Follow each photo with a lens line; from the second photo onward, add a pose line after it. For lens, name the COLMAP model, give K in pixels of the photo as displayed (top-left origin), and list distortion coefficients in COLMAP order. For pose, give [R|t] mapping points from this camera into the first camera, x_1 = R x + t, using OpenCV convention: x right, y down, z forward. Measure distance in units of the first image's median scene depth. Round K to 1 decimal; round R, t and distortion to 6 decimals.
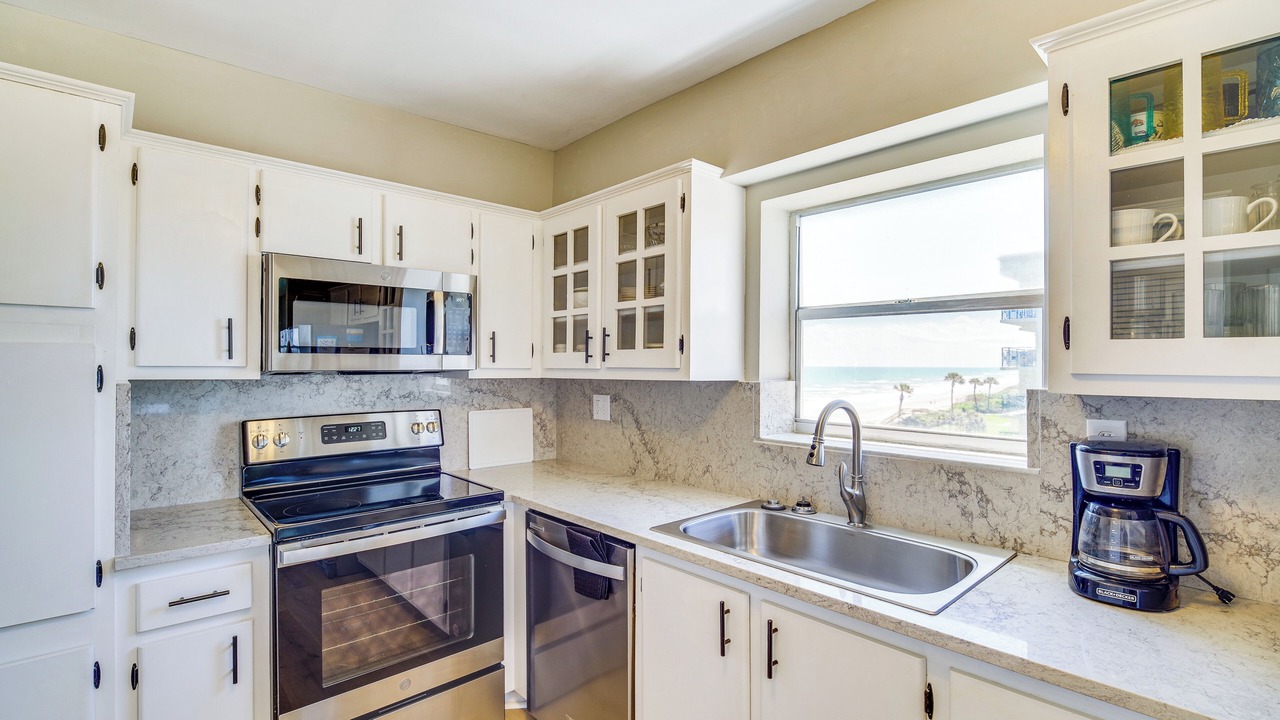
lens RADIAL K [[595.9, 0, 640.0], [0, 595.9, 360.0], [0, 0, 1]] dist [-0.002755, -0.000680]
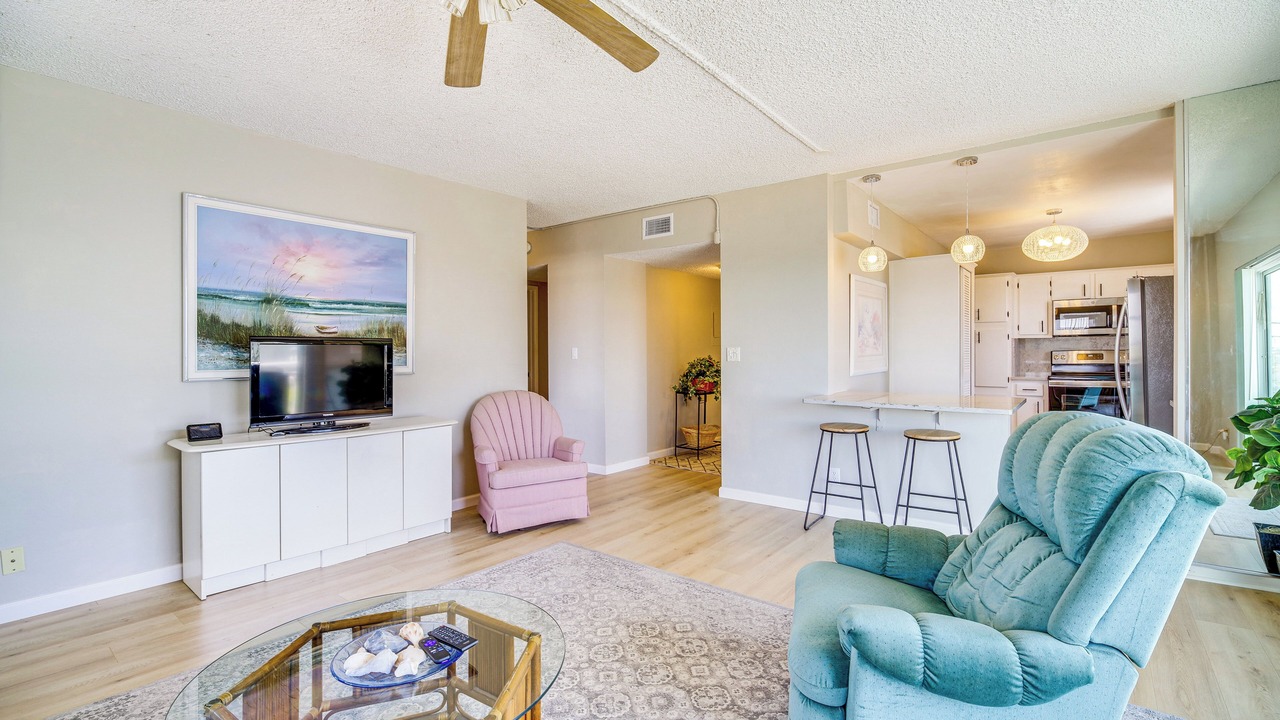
lens RADIAL K [[569.8, 0, 657.5], [0, 569.8, 350.1], [0, 0, 1]] dist [-0.013485, -0.000798]
pose [[0.162978, -0.004713, -0.986618, 2.167287], [0.014576, 0.999891, -0.002368, 0.077104], [0.986522, -0.013994, 0.163029, -1.741752]]
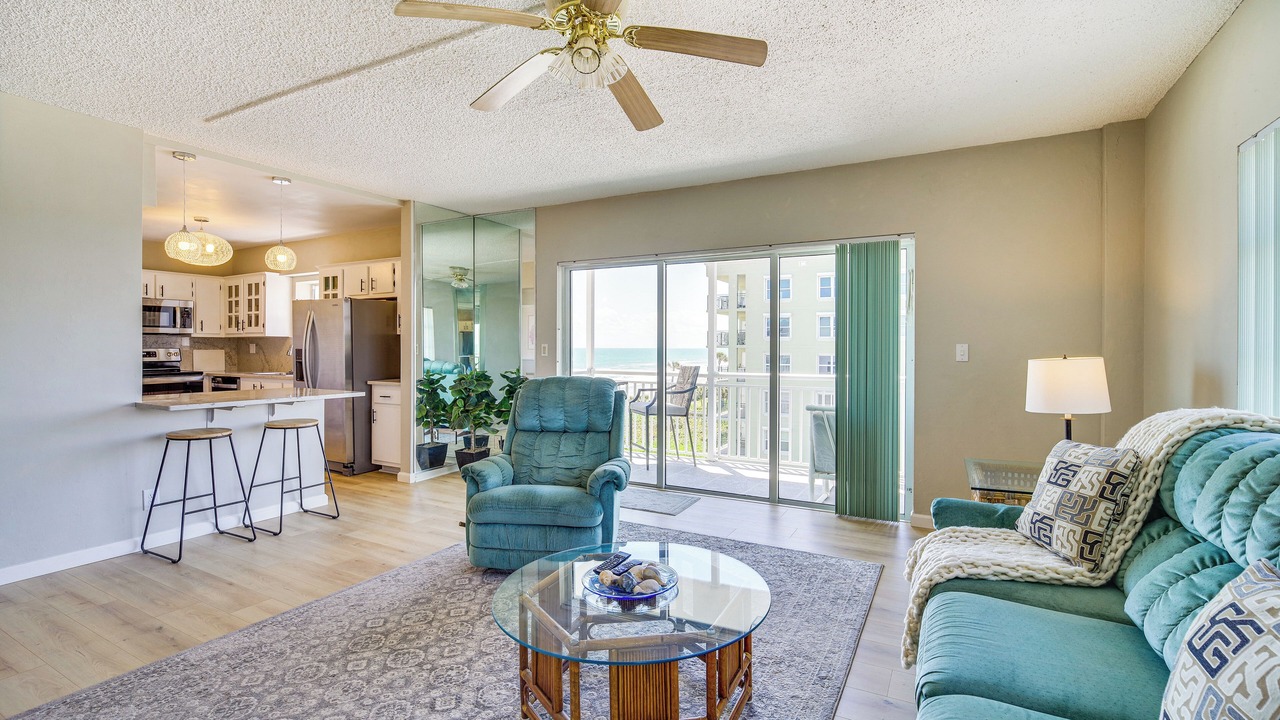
lens RADIAL K [[569.8, 0, 657.5], [0, 569.8, 350.1], [0, 0, 1]] dist [-0.013485, -0.000798]
pose [[0.939839, -0.001607, 0.341614, 1.103772], [-0.003469, 0.999892, 0.014247, 0.061999], [-0.341600, -0.014575, 0.939732, -2.866202]]
